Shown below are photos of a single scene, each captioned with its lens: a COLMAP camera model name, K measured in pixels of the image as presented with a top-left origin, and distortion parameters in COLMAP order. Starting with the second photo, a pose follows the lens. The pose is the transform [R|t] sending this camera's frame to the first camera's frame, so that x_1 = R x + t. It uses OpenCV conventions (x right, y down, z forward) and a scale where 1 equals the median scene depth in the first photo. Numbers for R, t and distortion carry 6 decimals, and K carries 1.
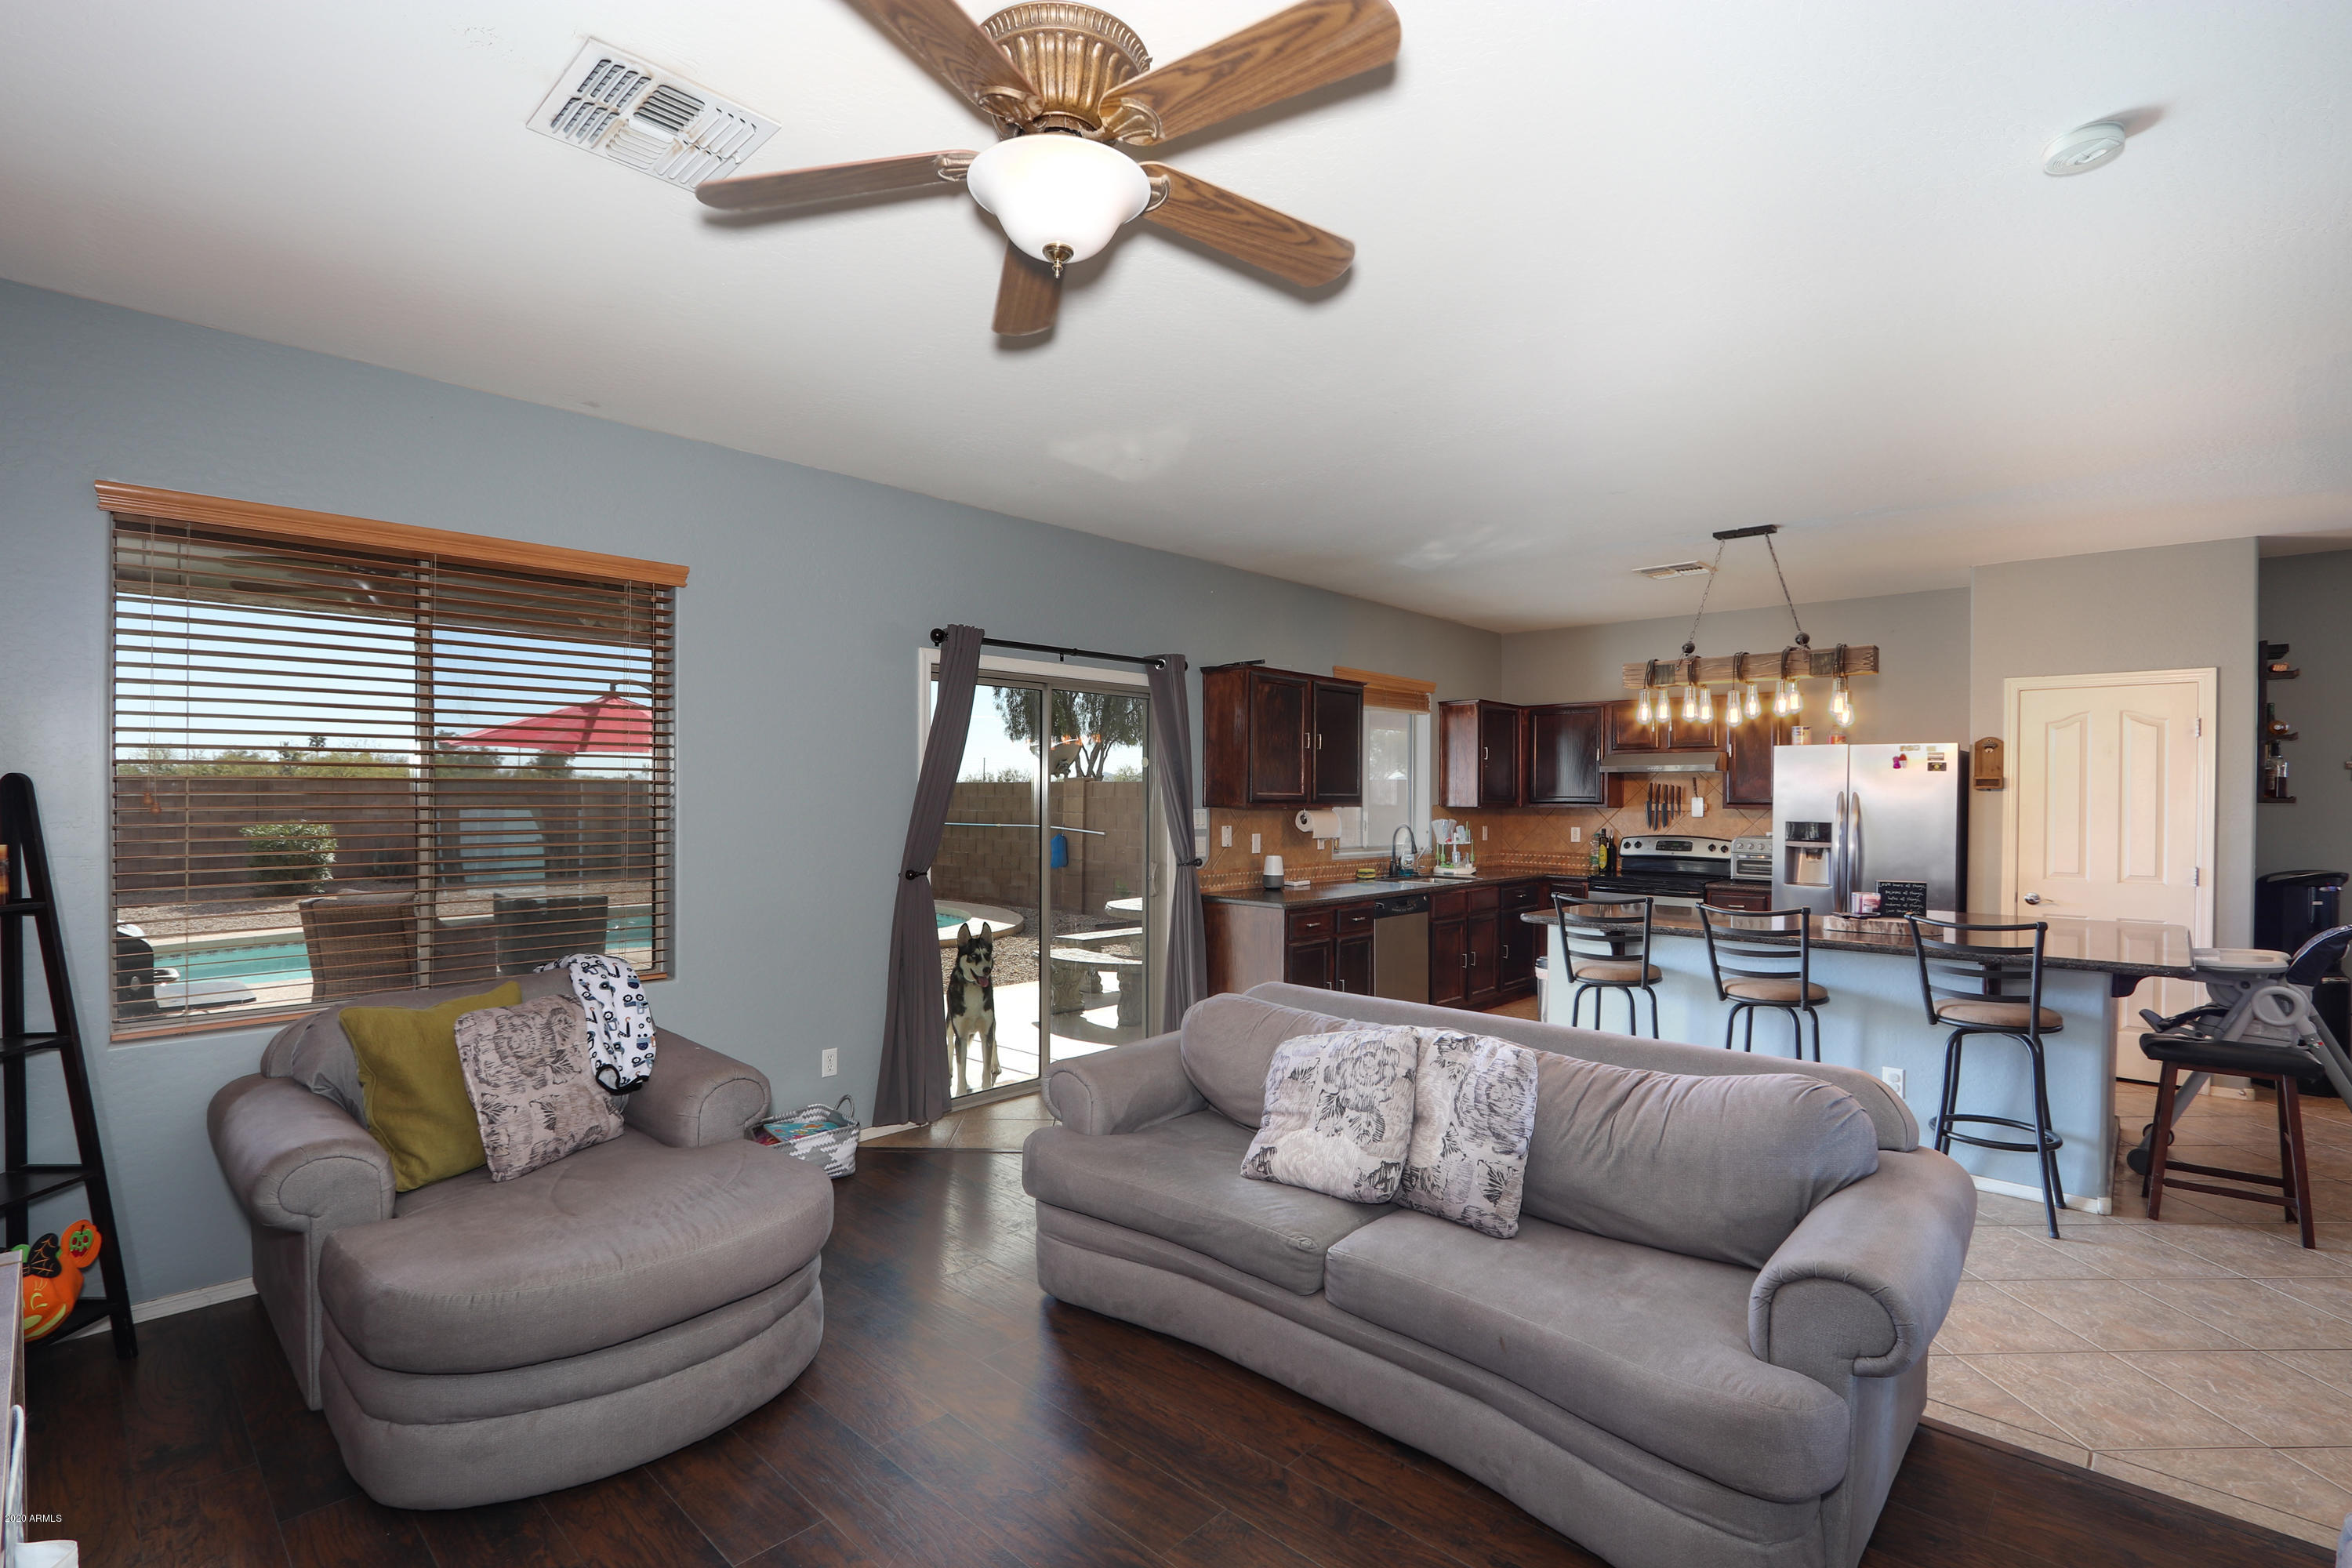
lens RADIAL K [[1116.8, 0, 1161.8], [0, 1116.8, 802.6], [0, 0, 1]] dist [-0.023402, 0.005380]
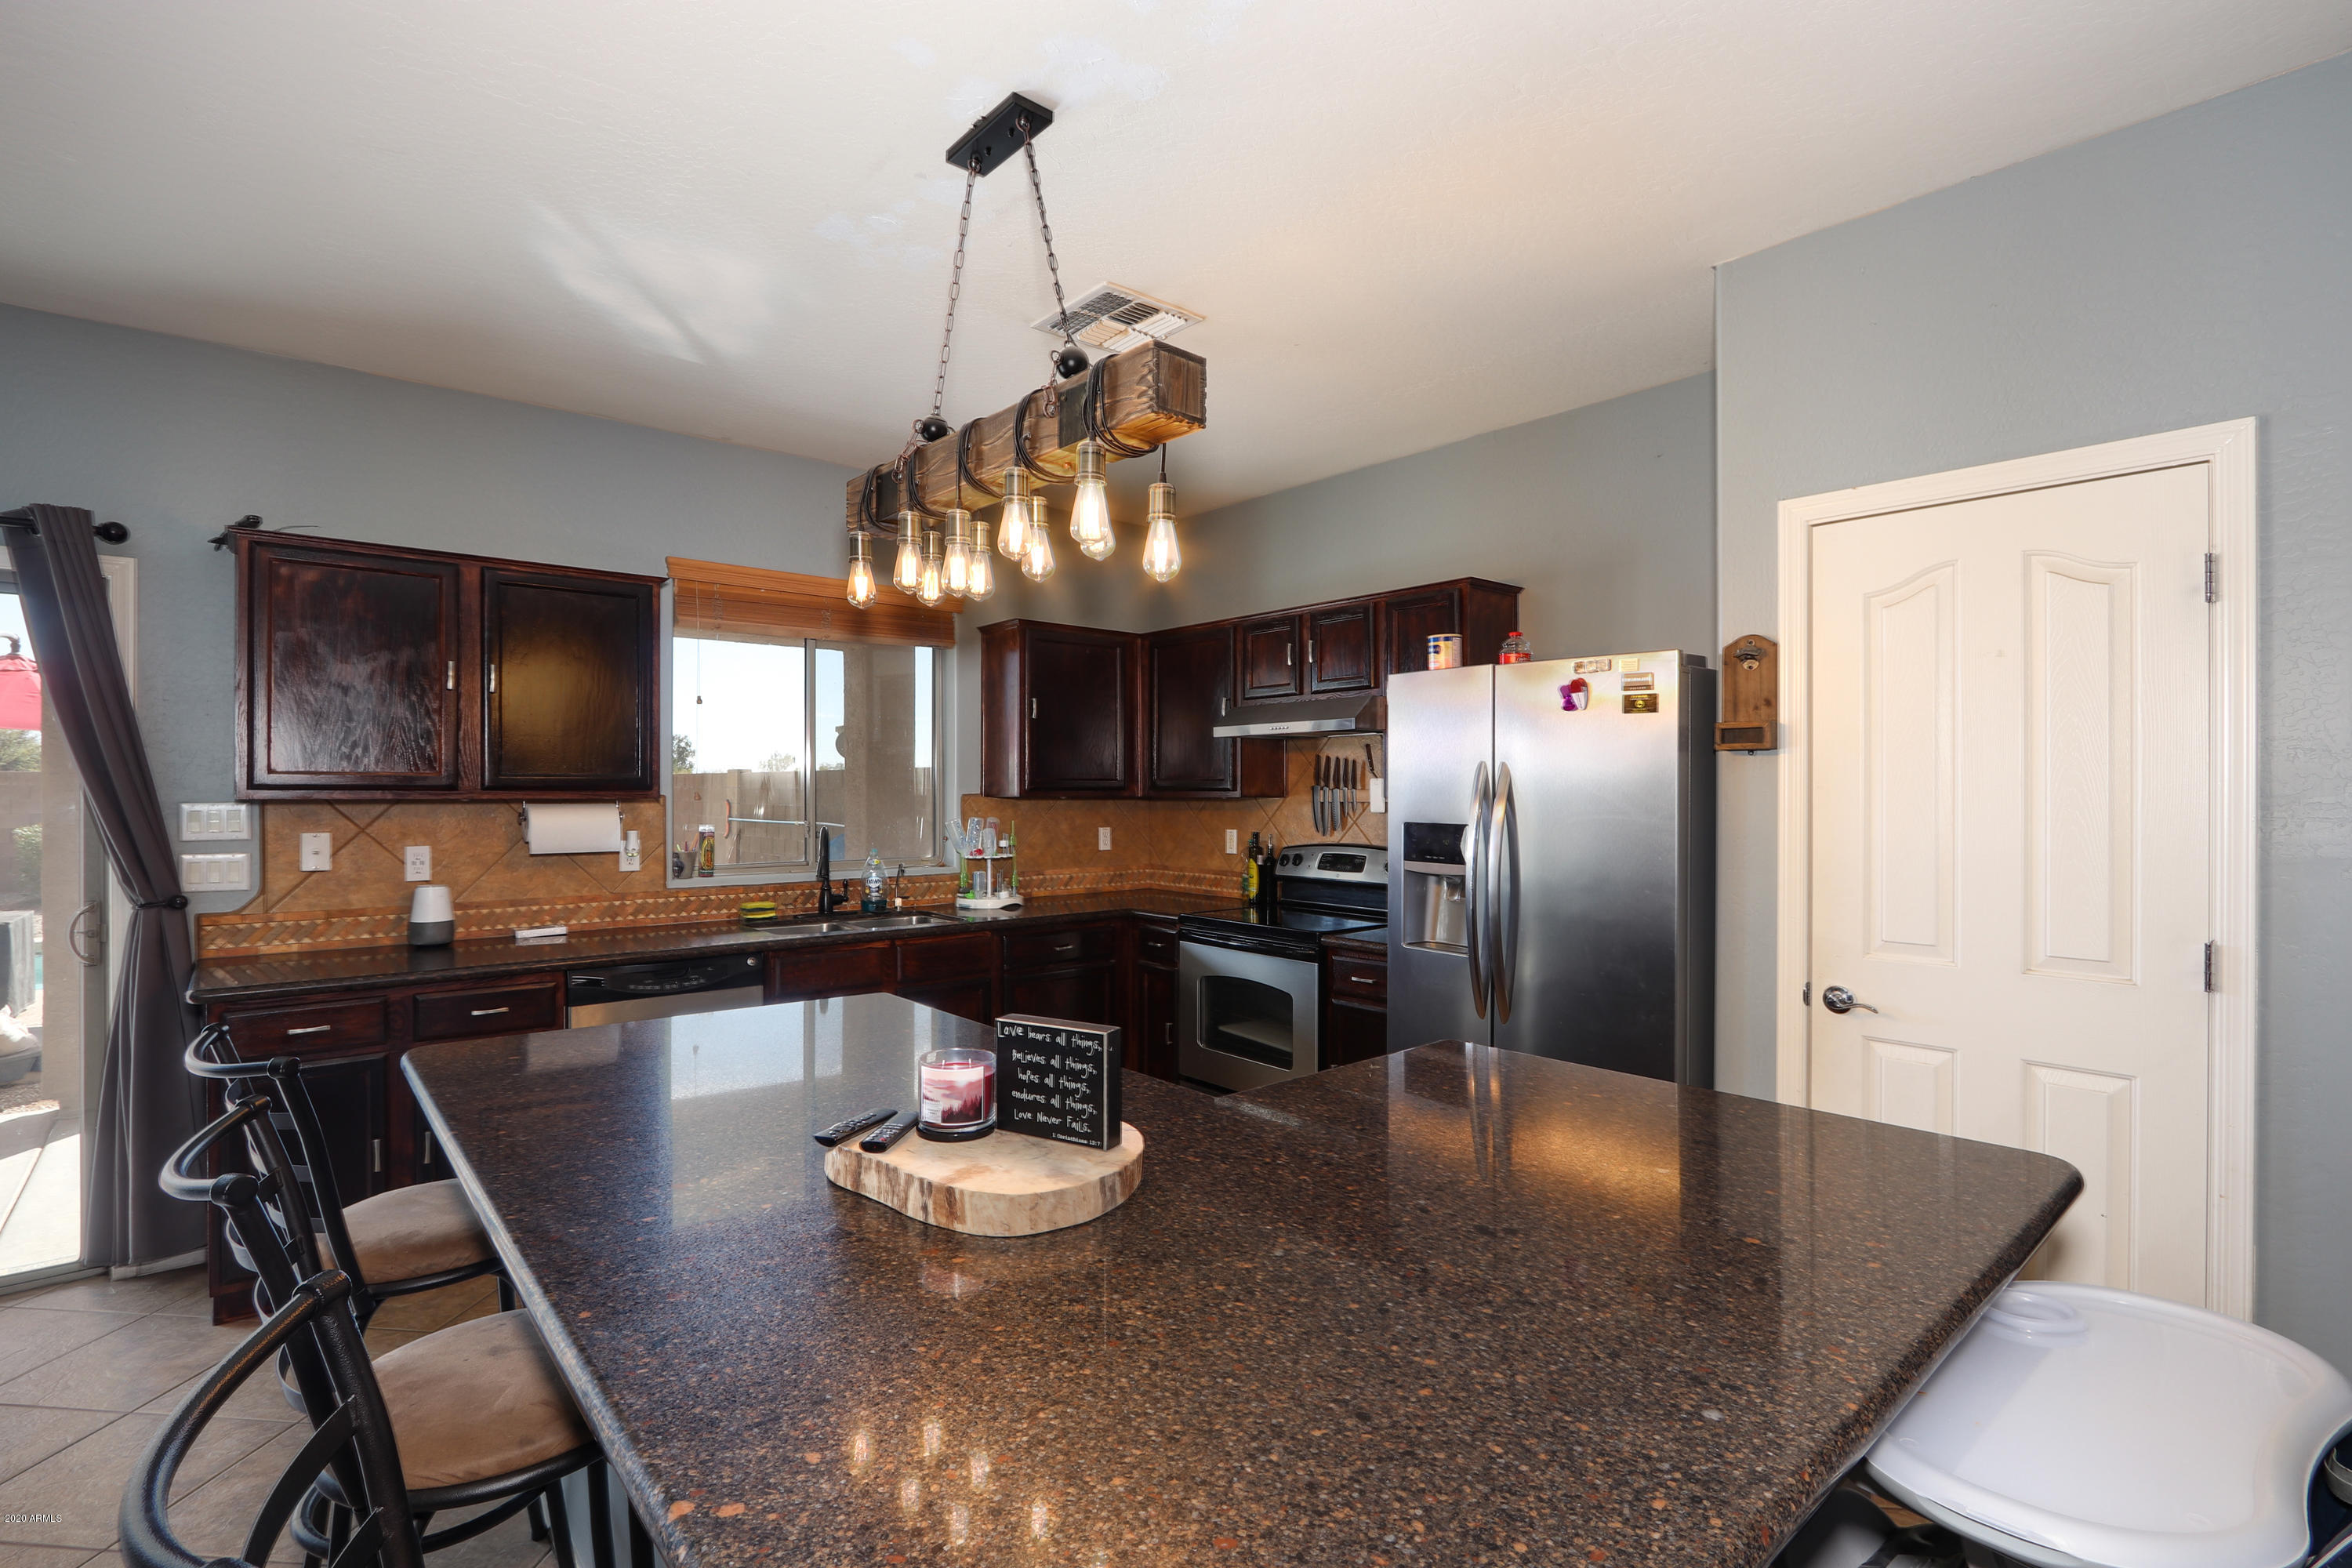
lens RADIAL K [[1116.8, 0, 1185.9], [0, 1116.8, 776.0], [0, 0, 1]] dist [-0.023402, 0.005380]
pose [[0.993404, -0.007445, -0.114421, 0.517300], [0.005260, 0.999798, -0.019388, 0.005342], [0.114542, 0.018659, 0.993243, 0.473996]]
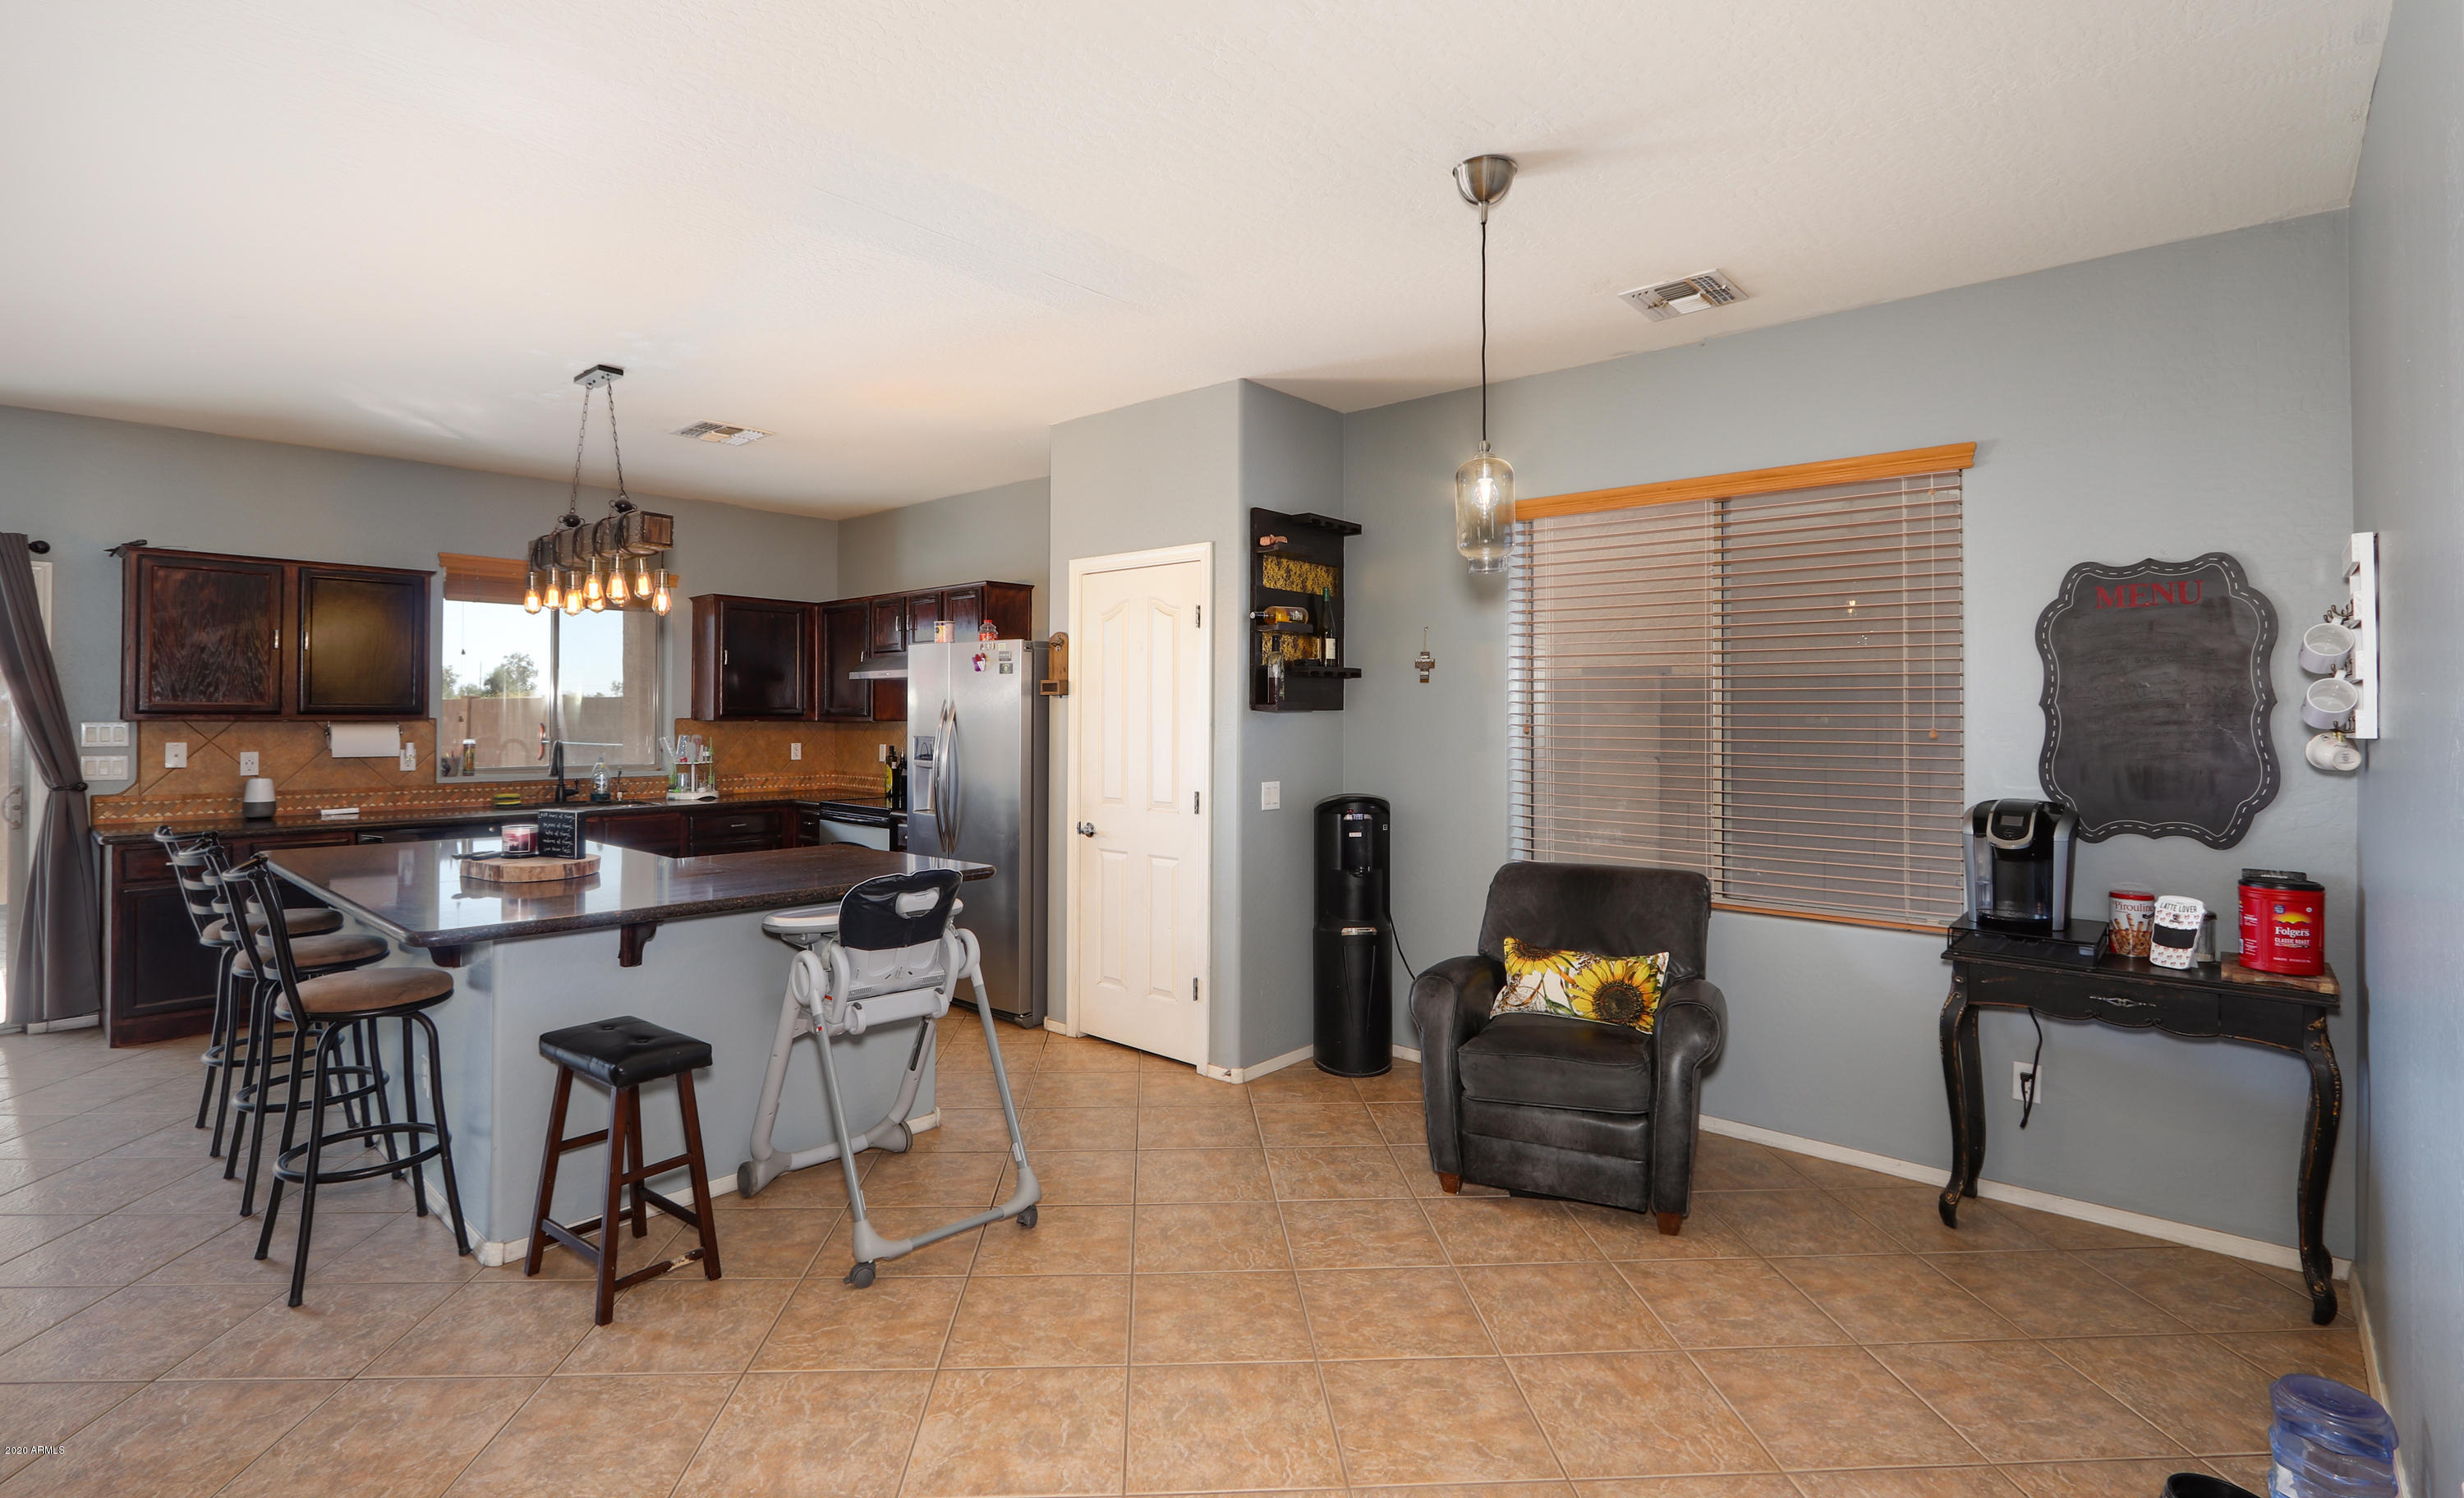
lens RADIAL K [[1190.5, 0, 1238.2], [0, 1190.5, 688.3], [0, 0, 1]] dist [0.002600, -0.002980]
pose [[0.999995, -0.002310, -0.002020, 0.800745], [0.002250, 0.999567, -0.029354, 0.008009], [0.002087, 0.029349, 0.999567, 0.105799]]
